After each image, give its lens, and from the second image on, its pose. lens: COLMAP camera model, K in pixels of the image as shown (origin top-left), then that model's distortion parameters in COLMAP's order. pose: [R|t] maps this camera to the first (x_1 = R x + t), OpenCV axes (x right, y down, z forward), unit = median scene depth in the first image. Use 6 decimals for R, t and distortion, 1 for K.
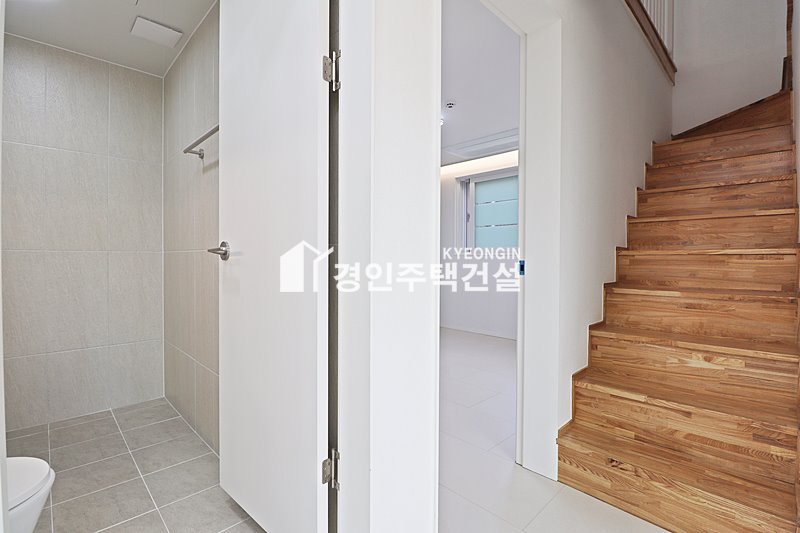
lens RADIAL K [[368.7, 0, 404.5], [0, 368.7, 264.3], [0, 0, 1]] dist [-0.001131, -0.011514]
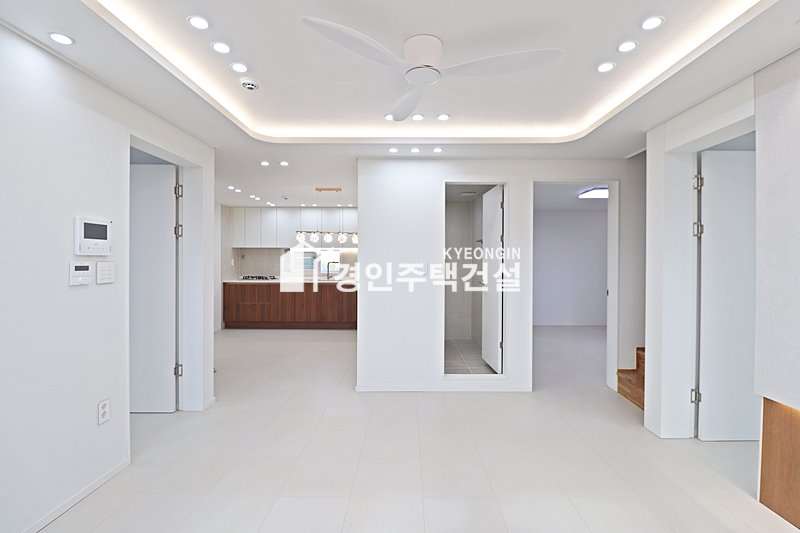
lens RADIAL K [[368.7, 0, 404.5], [0, 368.7, 264.3], [0, 0, 1]] dist [-0.001131, -0.011514]
pose [[0.704228, 0.006898, -0.709941, 1.134619], [-0.010361, 0.999946, -0.000562, -0.161710], [0.709899, 0.007751, 0.704261, -1.521311]]
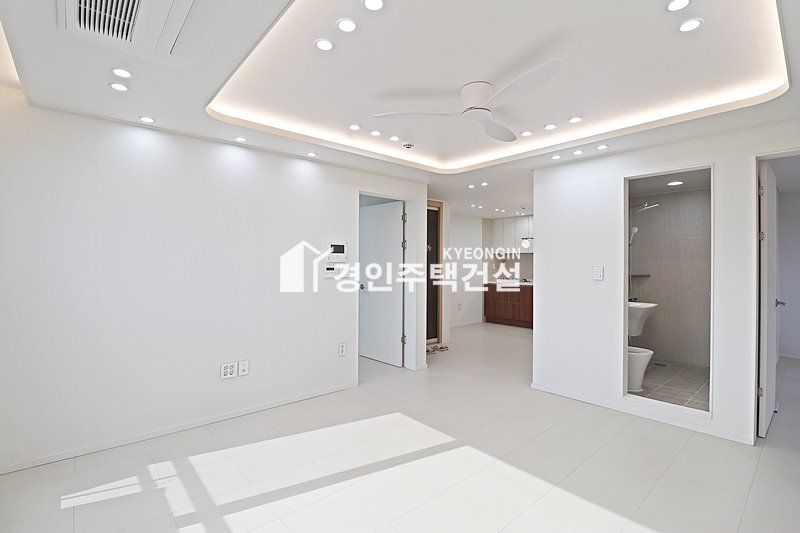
lens RADIAL K [[368.7, 0, 404.5], [0, 368.7, 264.3], [0, 0, 1]] dist [-0.001131, -0.011514]
pose [[-0.048460, -0.000611, -0.998825, 1.794373], [-0.015661, 0.999877, 0.000148, -0.175635], [0.998702, 0.015650, -0.048464, -0.846715]]
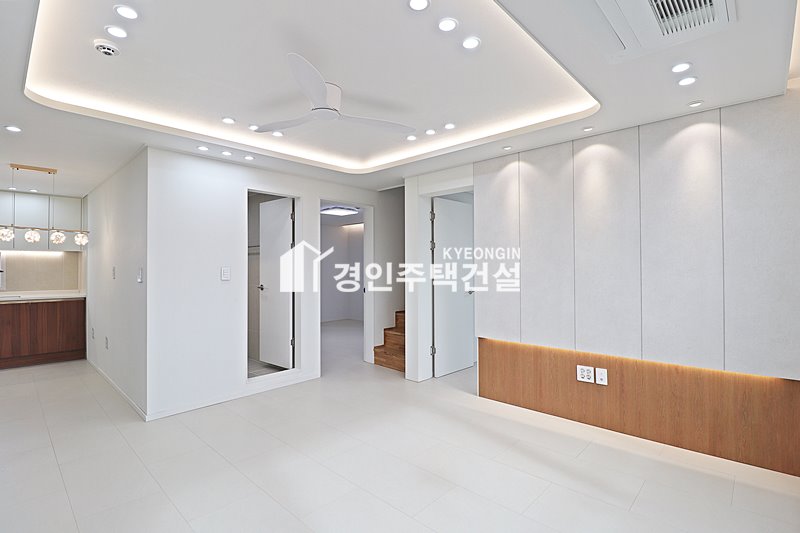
lens RADIAL K [[378.3, 0, 401.6], [0, 378.3, 263.0], [0, 0, 1]] dist [0.000803, -0.015605]
pose [[0.999392, -0.008068, 0.033921, 0.571287], [0.008942, 0.999630, -0.025688, -0.136992], [-0.033701, 0.025976, 0.999094, -2.146006]]
